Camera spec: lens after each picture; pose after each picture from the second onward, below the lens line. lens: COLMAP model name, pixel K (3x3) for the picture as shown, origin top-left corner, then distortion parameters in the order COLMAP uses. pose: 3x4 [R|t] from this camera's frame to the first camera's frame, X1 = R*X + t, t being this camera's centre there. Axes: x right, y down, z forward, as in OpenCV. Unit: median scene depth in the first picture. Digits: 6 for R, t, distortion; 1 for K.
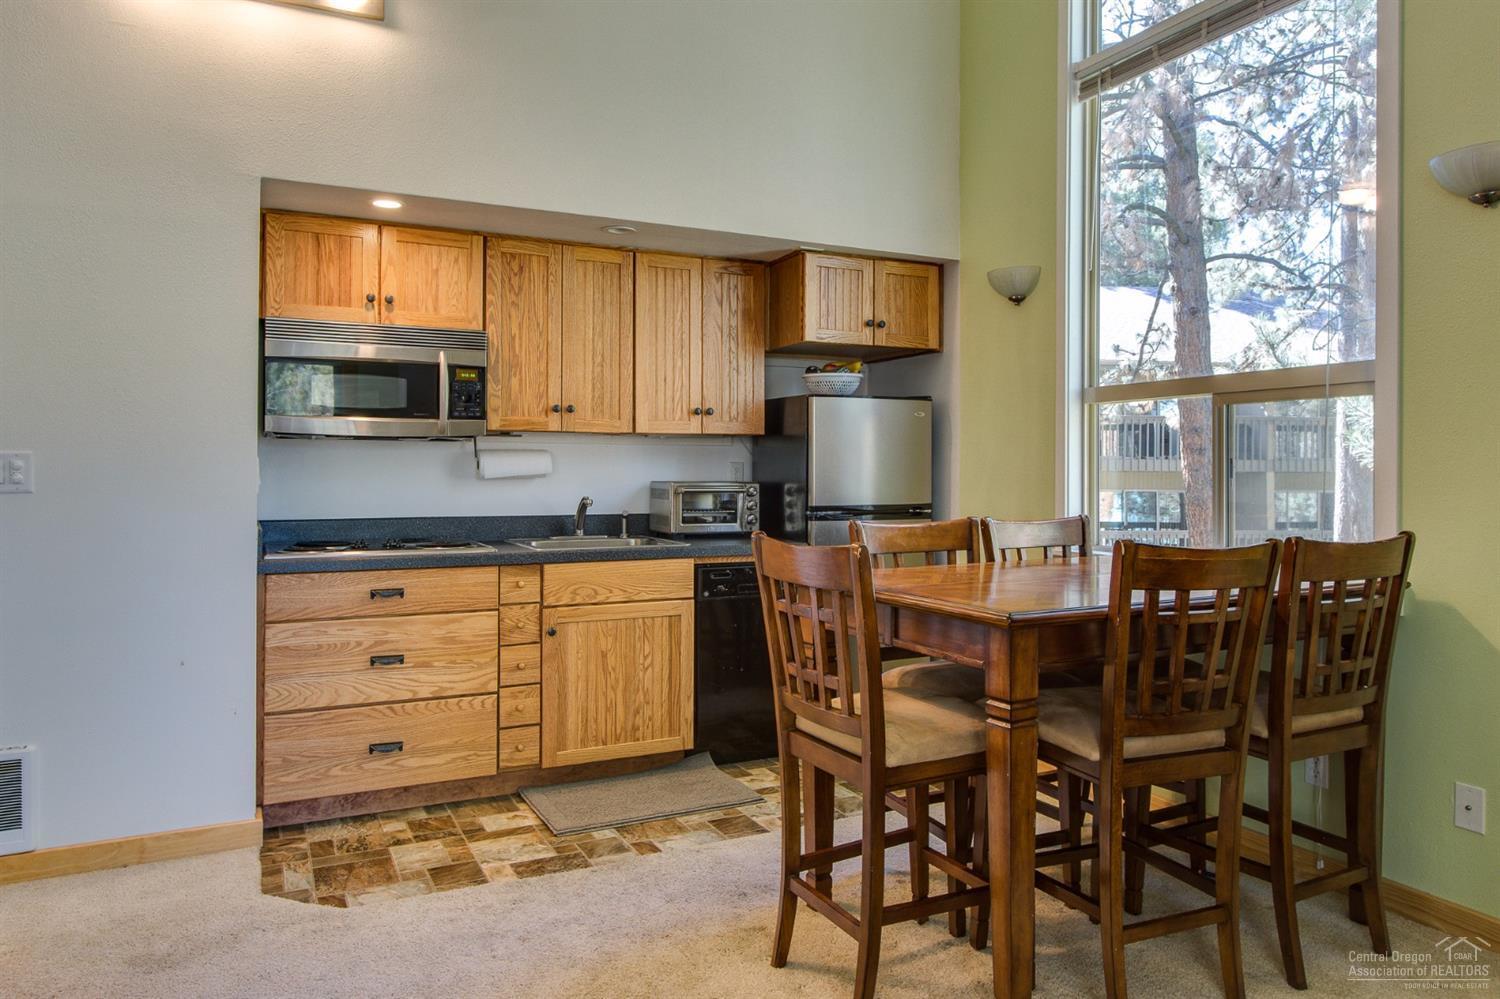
lens RADIAL K [[1000.9, 0, 754.5], [0, 1000.9, 468.0], [0, 0, 1]] dist [0.005940, -0.001475]
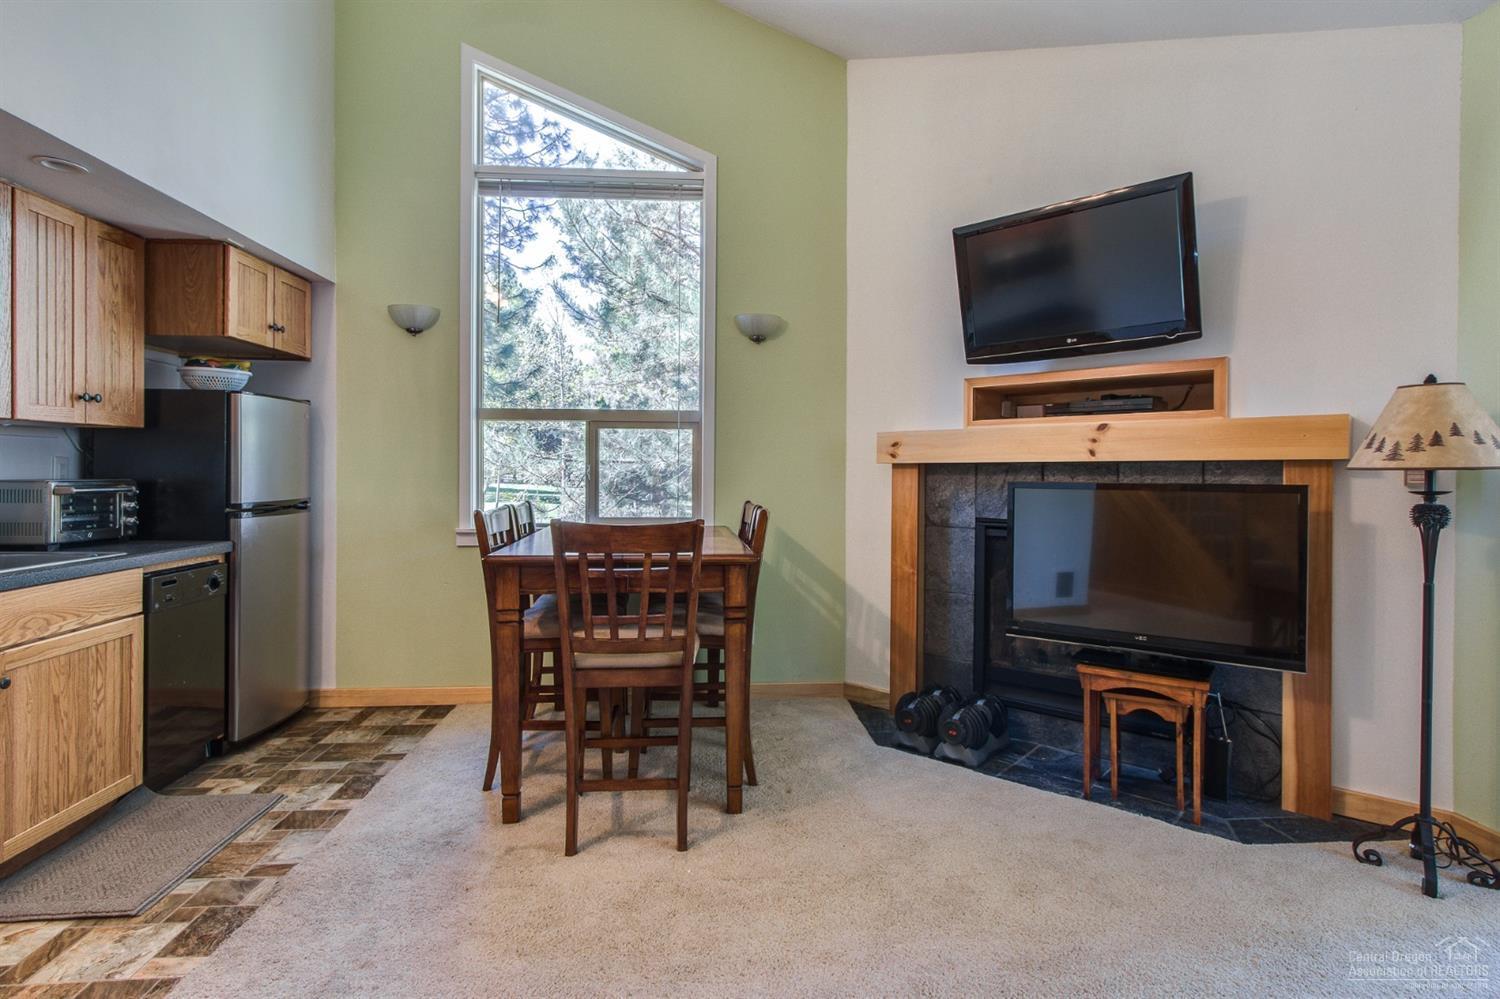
lens RADIAL K [[782.0, 0, 749.0], [0, 782.0, 477.1], [0, 0, 1]] dist [0.002778, -0.001199]
pose [[0.381171, -0.007141, 0.924477, -0.533419], [-0.007278, 0.999916, 0.010725, -0.000272], [-0.924476, -0.010816, 0.381087, 0.269008]]
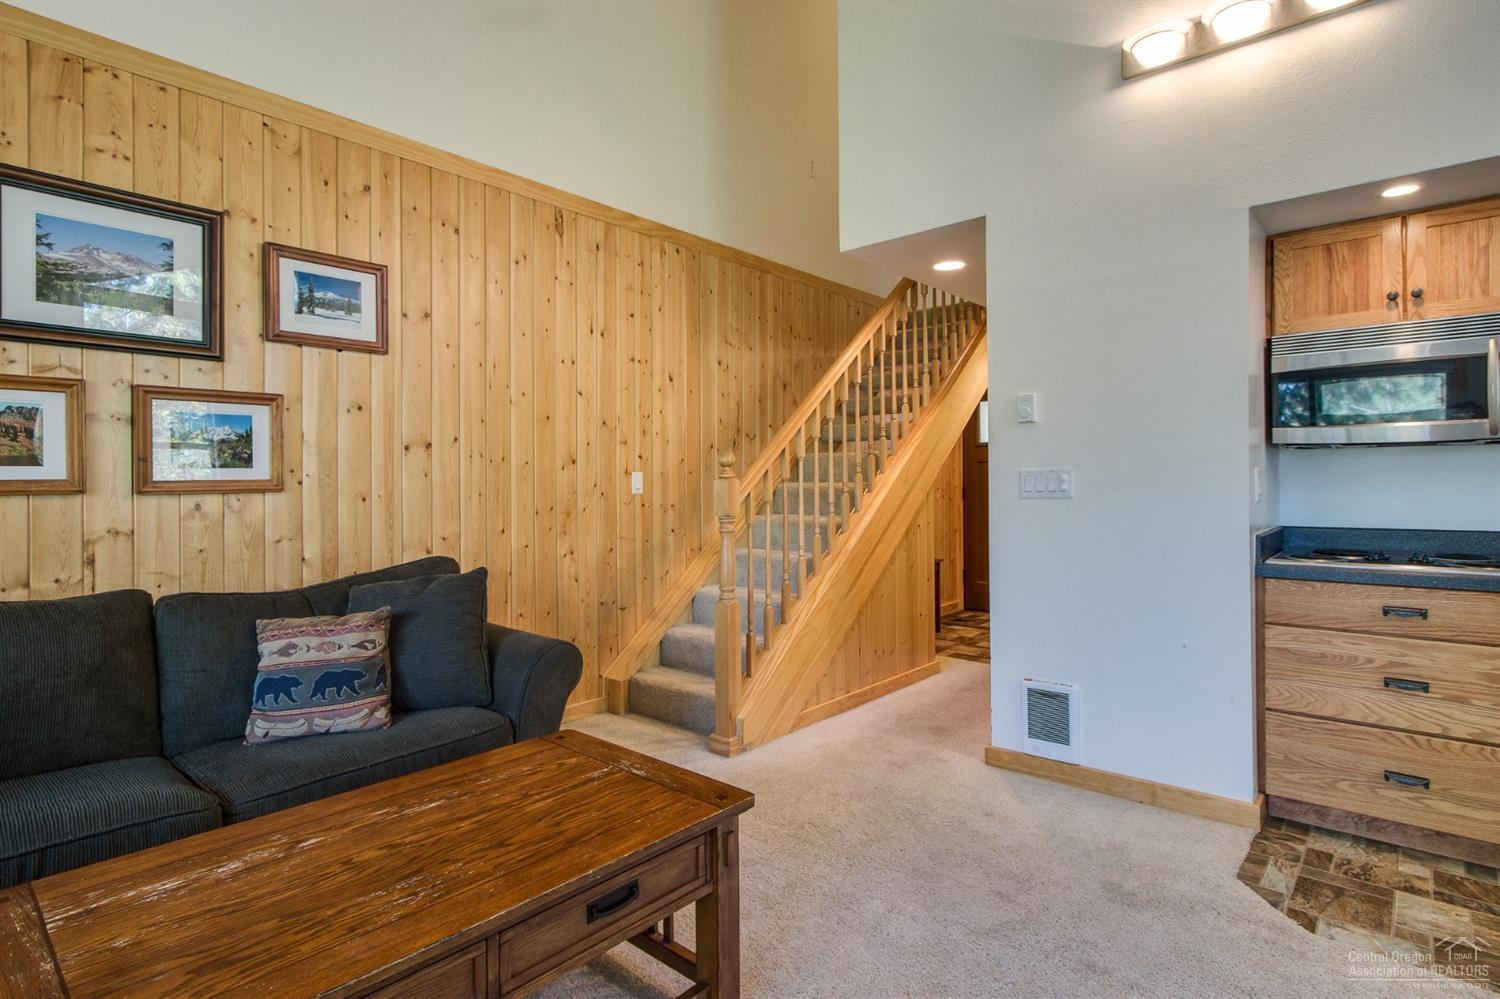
lens RADIAL K [[770.8, 0, 756.6], [0, 770.8, 480.1], [0, 0, 1]] dist [0.002051, -0.000340]
pose [[0.380995, -0.009427, -0.924529, 0.059716], [0.012617, 0.999908, -0.004997, -0.000166], [0.924491, -0.009761, 0.381079, 0.169387]]
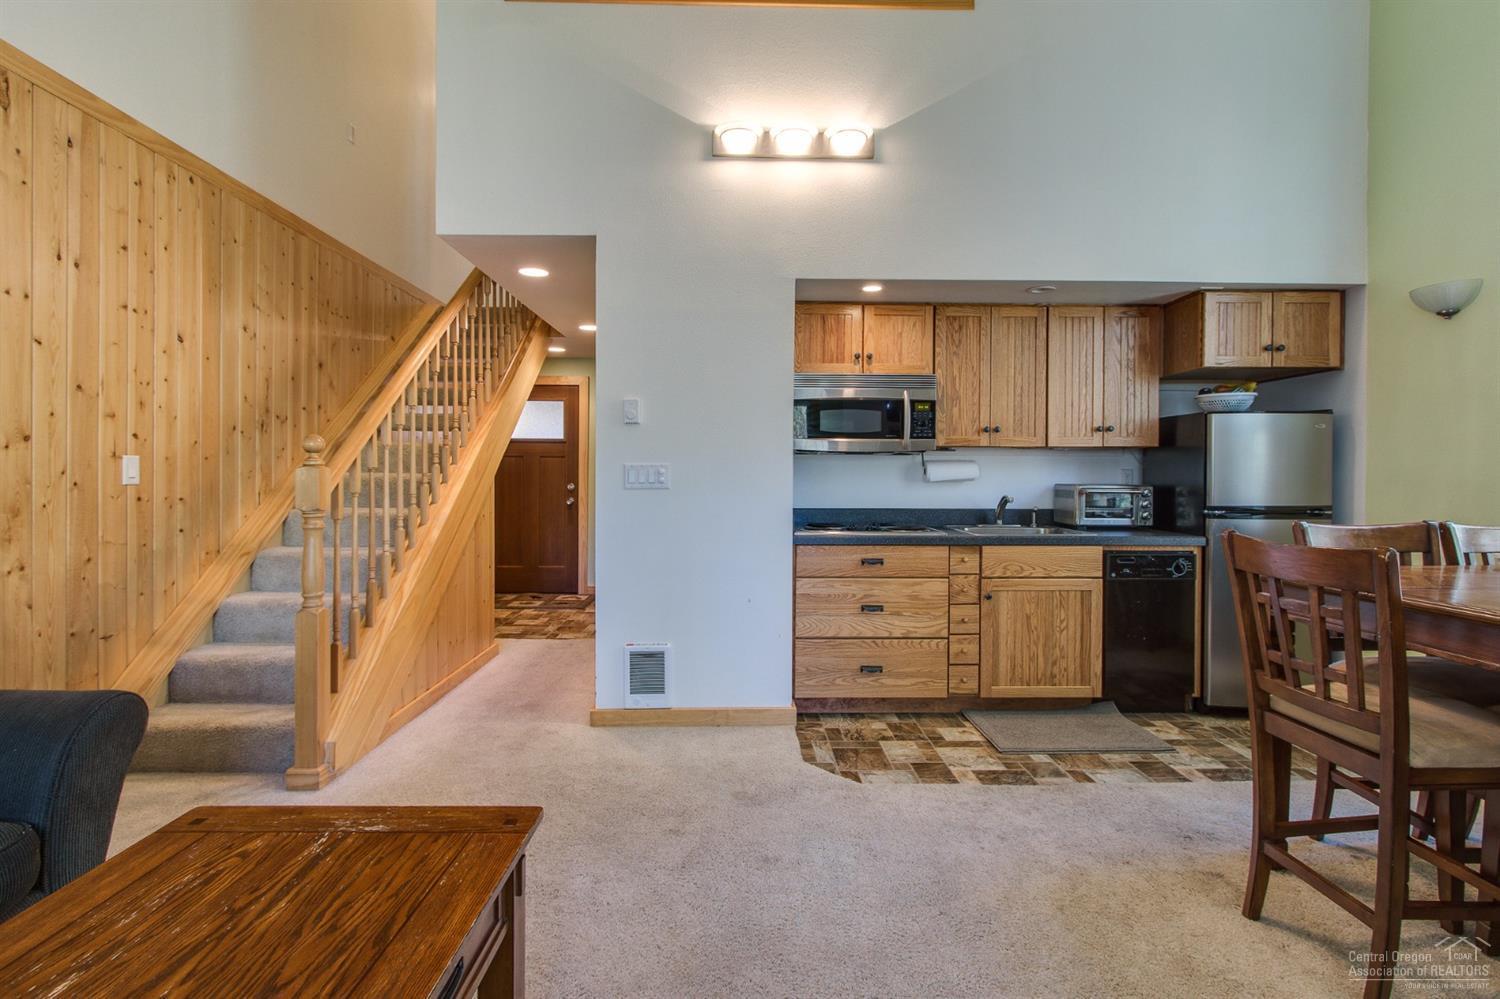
lens RADIAL K [[675.2, 0, 750.7], [0, 675.2, 479.8], [0, 0, 1]] dist [-0.000552, -0.000509]
pose [[0.903562, 0.004293, -0.428437, -0.104983], [-0.000453, 0.999959, 0.009064, -0.000004], [0.428458, -0.007996, 0.903526, 0.053459]]
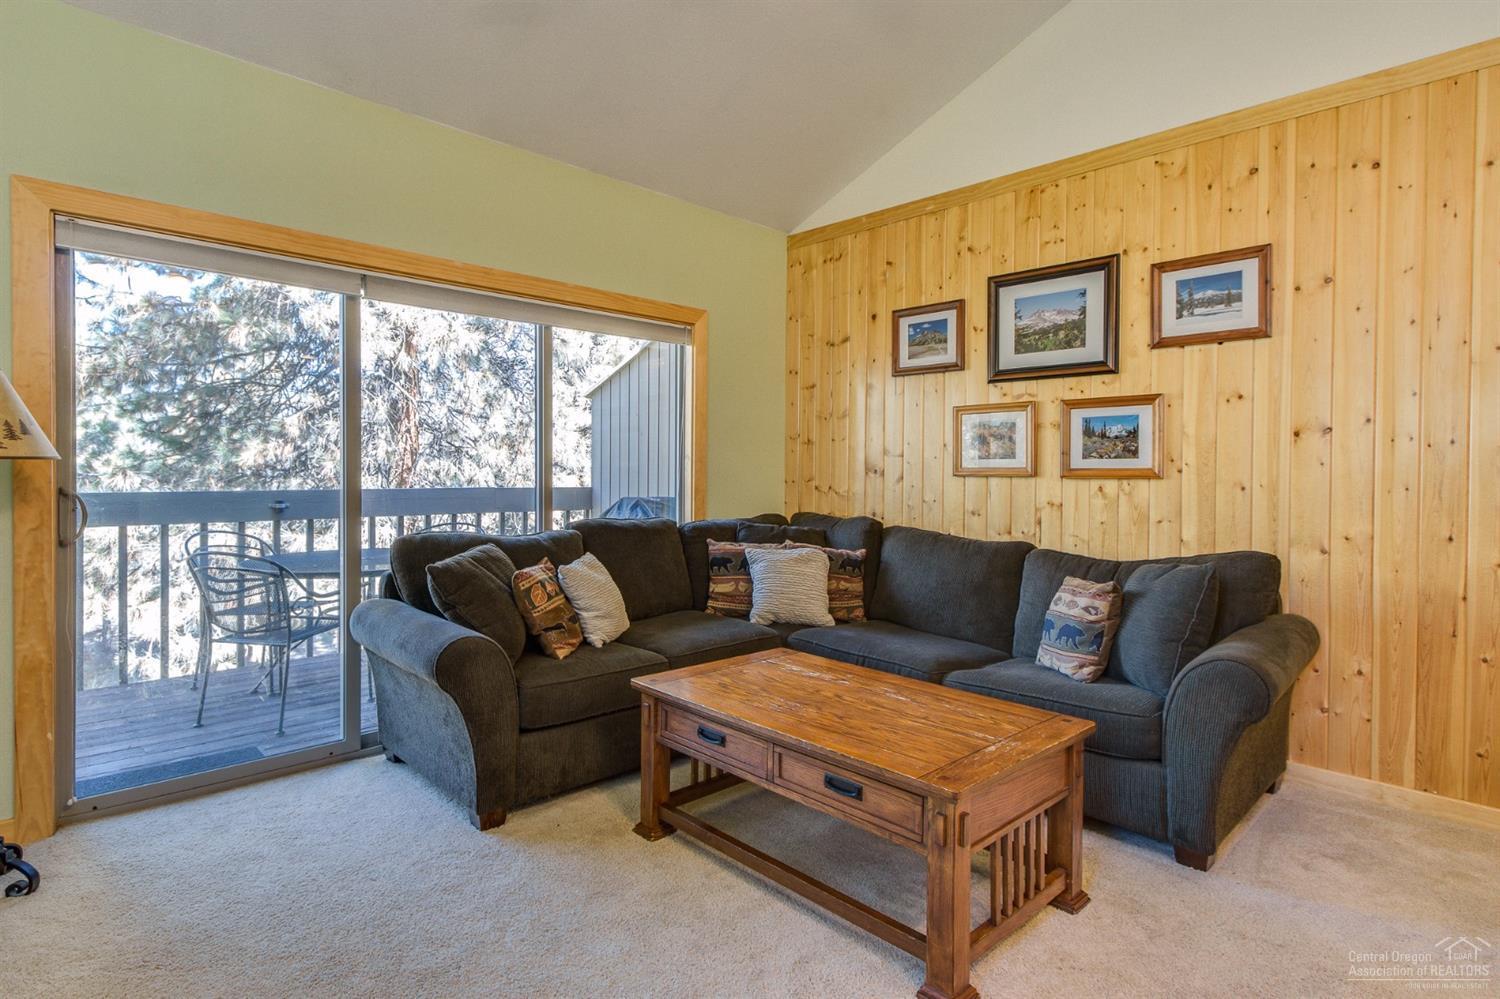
lens RADIAL K [[782.0, 0, 749.0], [0, 782.0, 477.1], [0, 0, 1]] dist [0.002778, -0.001199]
pose [[-0.951751, -0.009299, -0.306730, -0.113197], [-0.010715, 0.999938, 0.002935, 0.002233], [0.306684, 0.006080, -0.951792, 0.740821]]
